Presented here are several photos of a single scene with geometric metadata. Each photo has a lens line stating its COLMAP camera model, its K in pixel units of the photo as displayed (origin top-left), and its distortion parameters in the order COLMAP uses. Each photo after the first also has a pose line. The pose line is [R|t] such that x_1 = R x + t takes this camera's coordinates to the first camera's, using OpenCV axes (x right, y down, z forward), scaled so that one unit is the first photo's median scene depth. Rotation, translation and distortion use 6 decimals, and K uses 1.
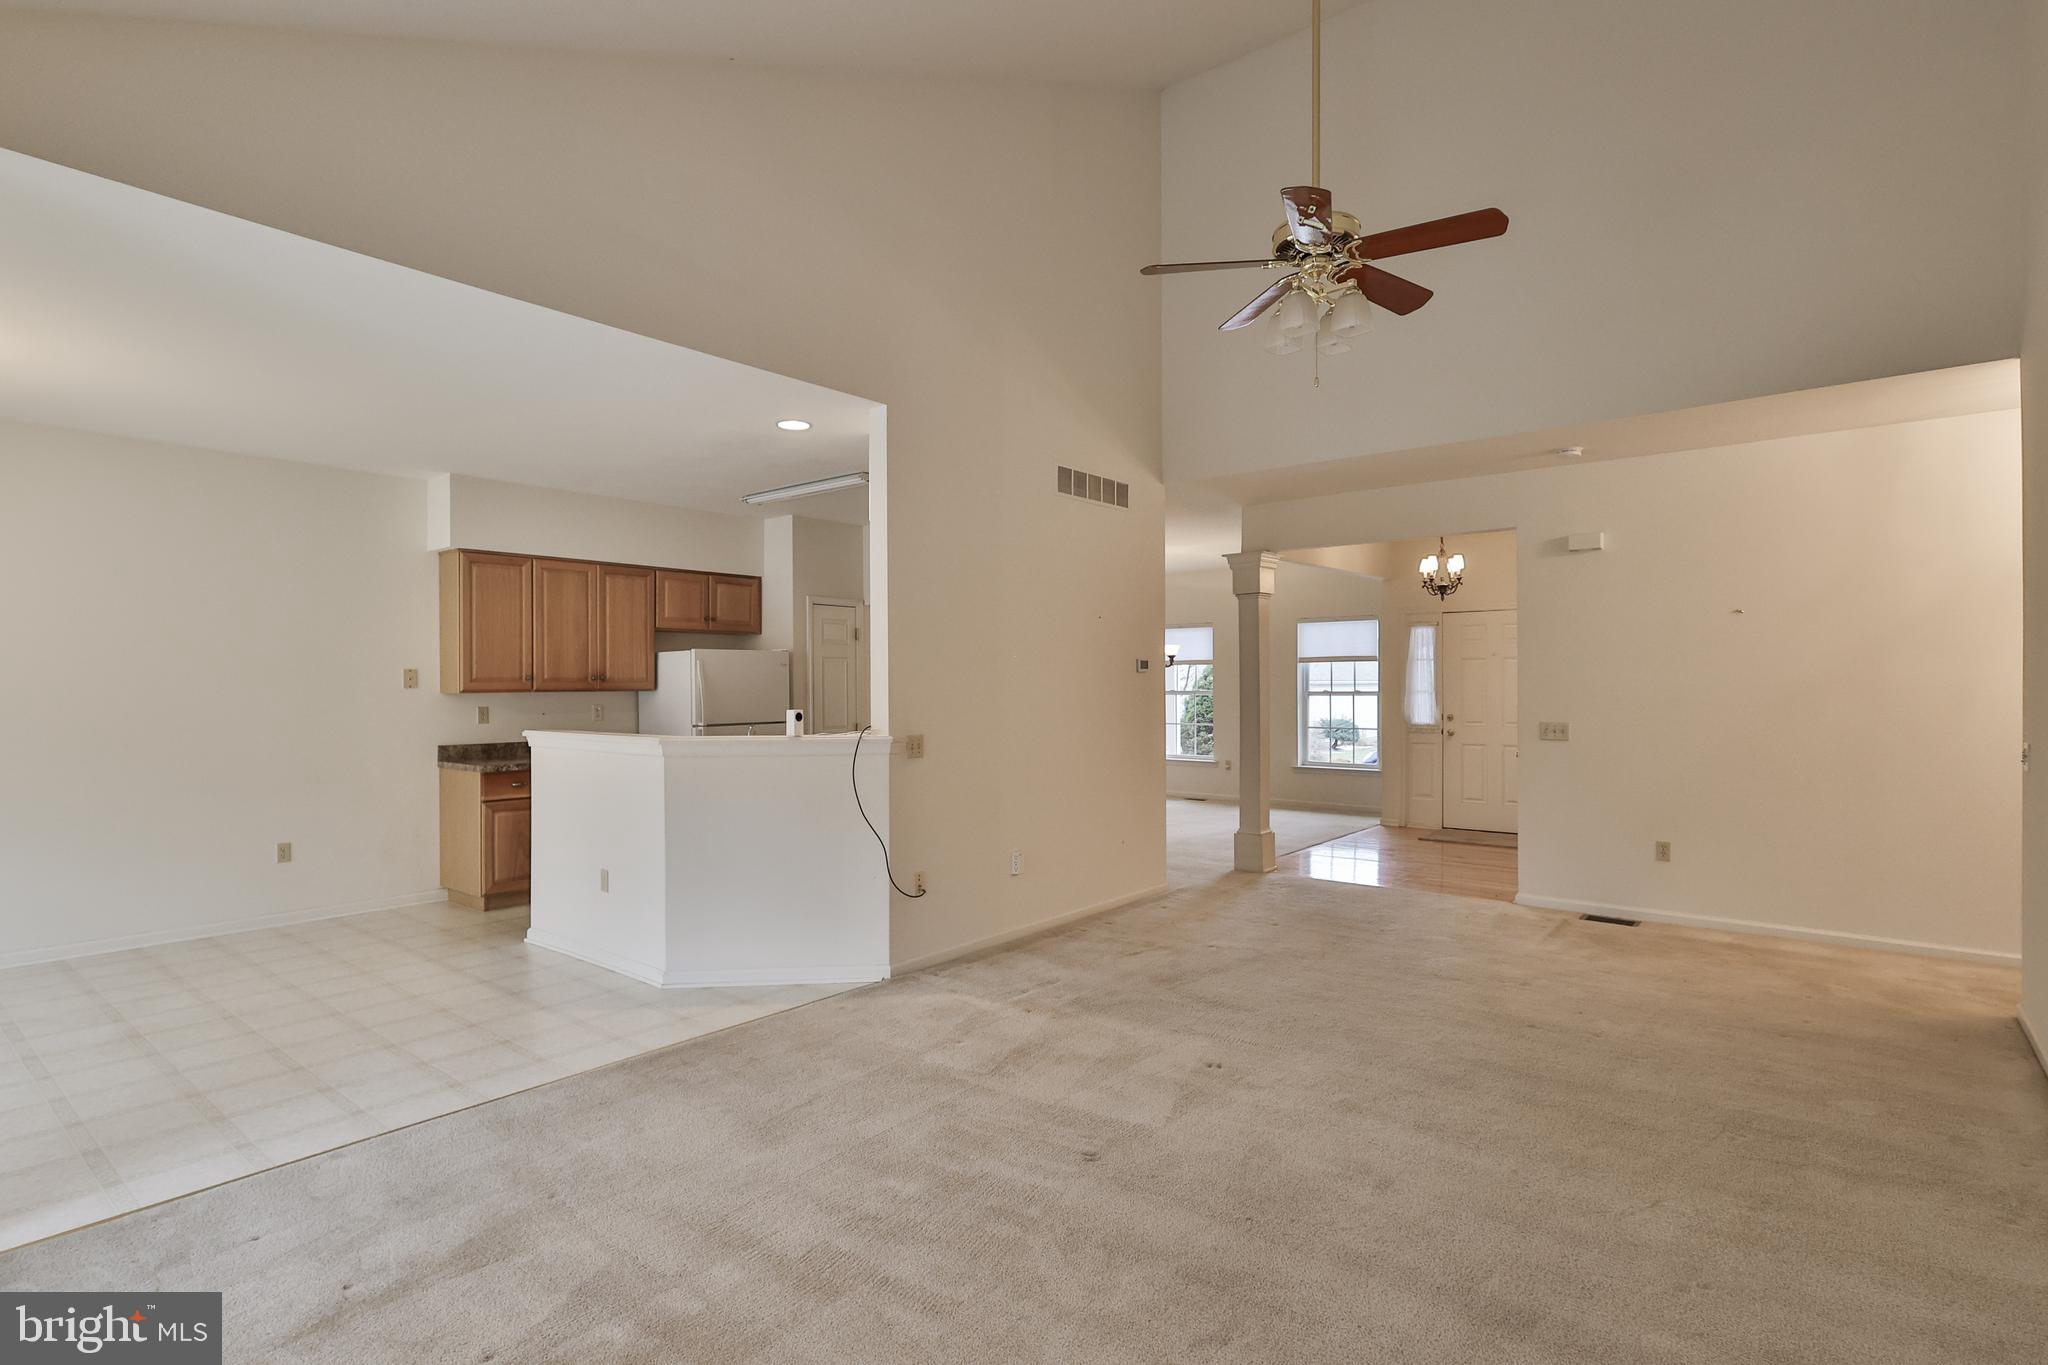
lens RADIAL K [[1013.6, 0, 1019.1], [0, 1013.6, 690.7], [0, 0, 1]] dist [-0.006696, 0.002063]
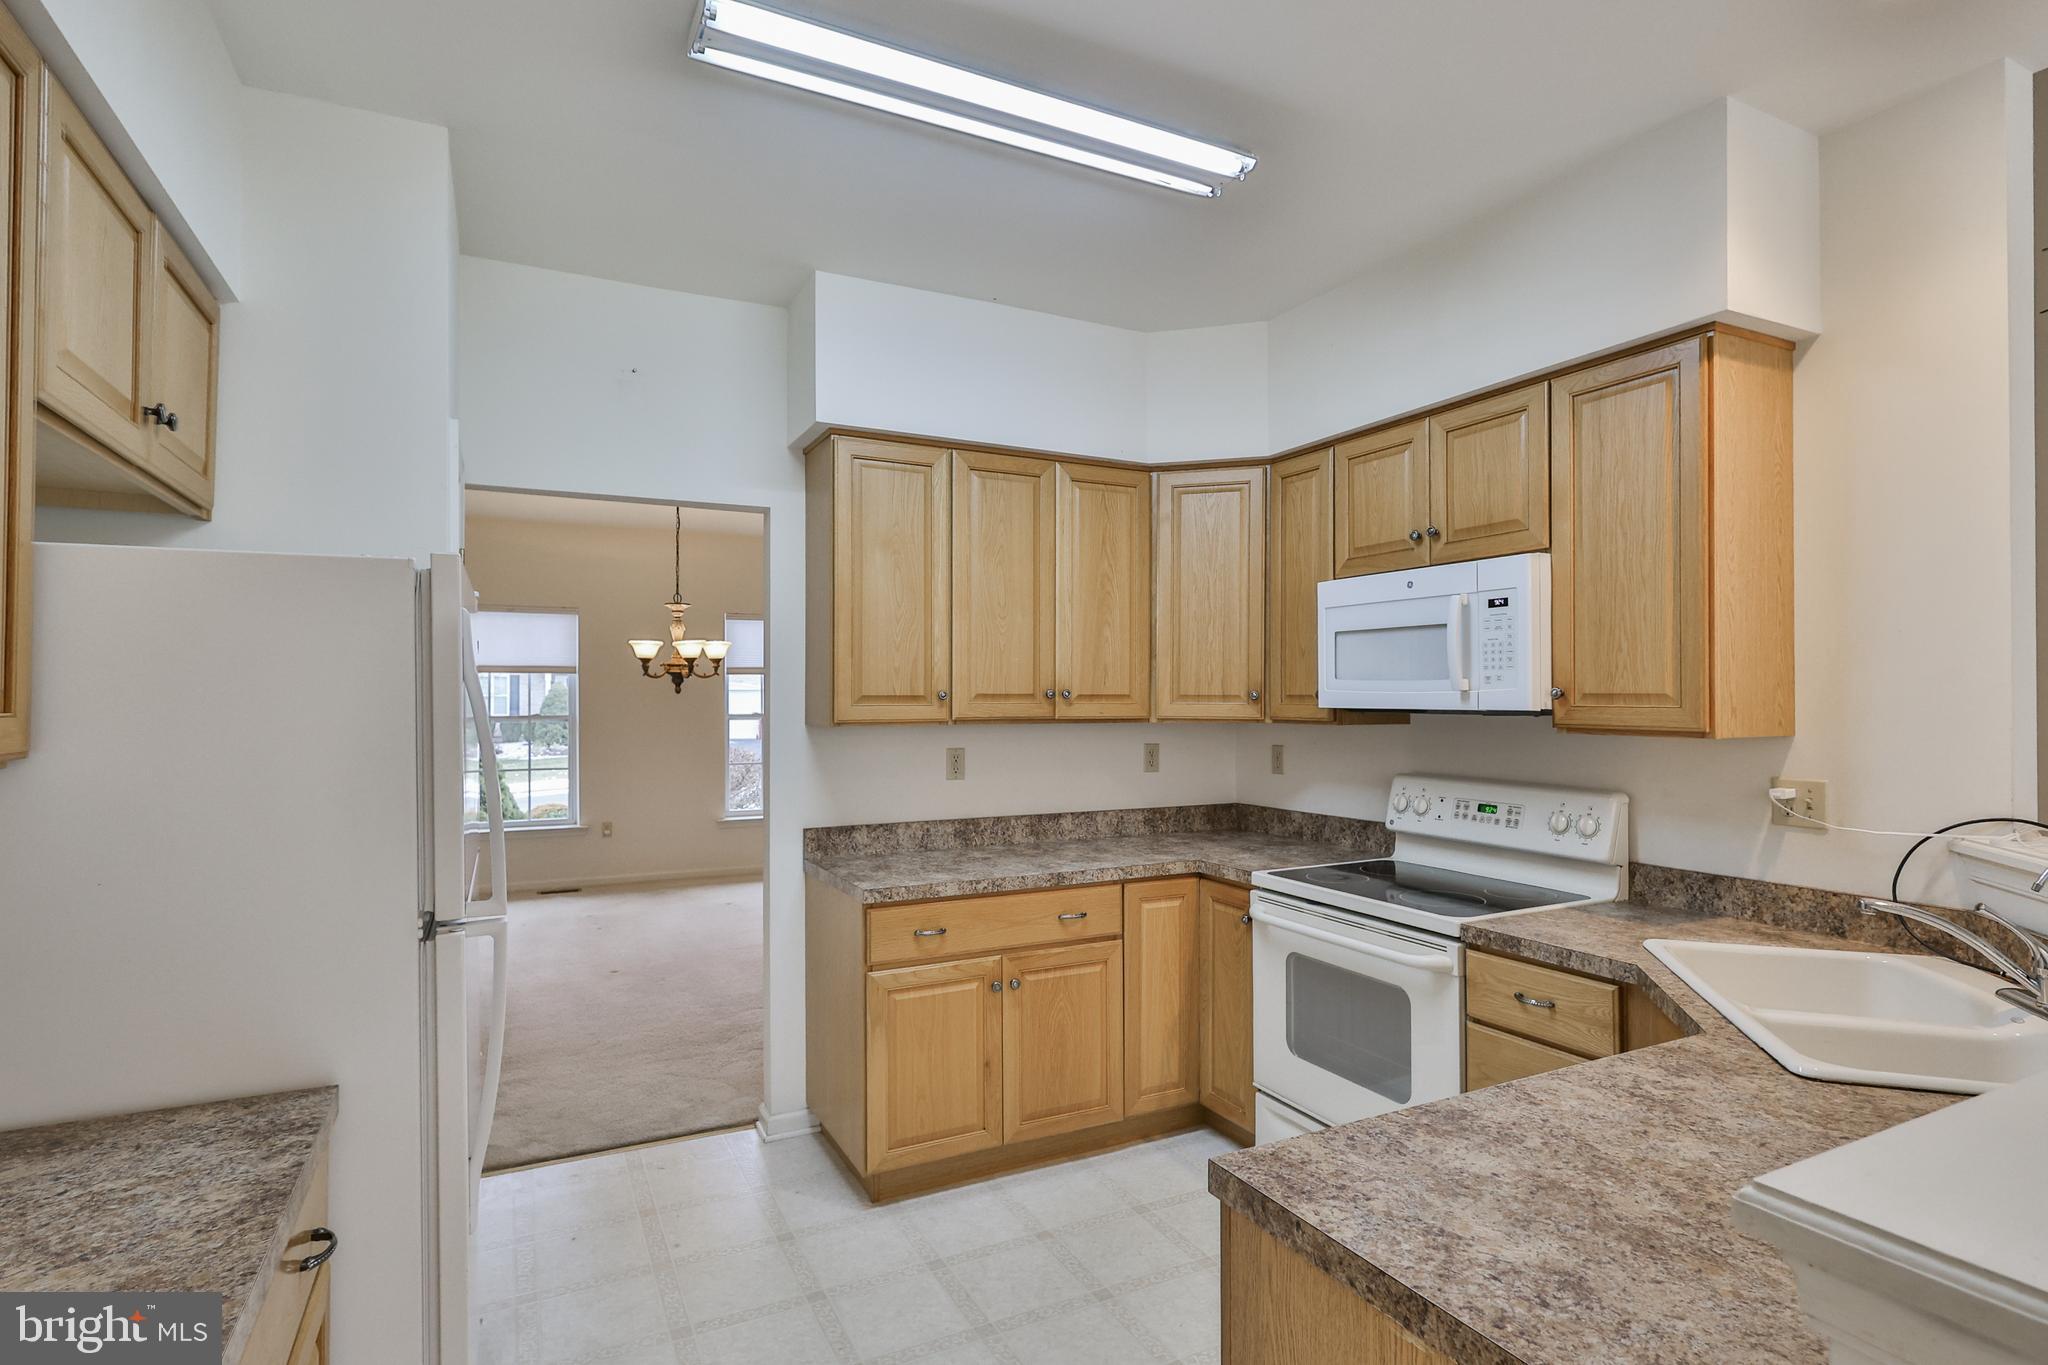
lens RADIAL K [[1013.6, 0, 1015.8], [0, 1013.6, 684.4], [0, 0, 1]] dist [-0.006696, 0.002063]
pose [[0.417708, 0.013896, 0.908475, -0.566678], [0.006324, 0.999814, -0.018201, -0.012513], [-0.908559, 0.013348, 0.417543, 0.999145]]
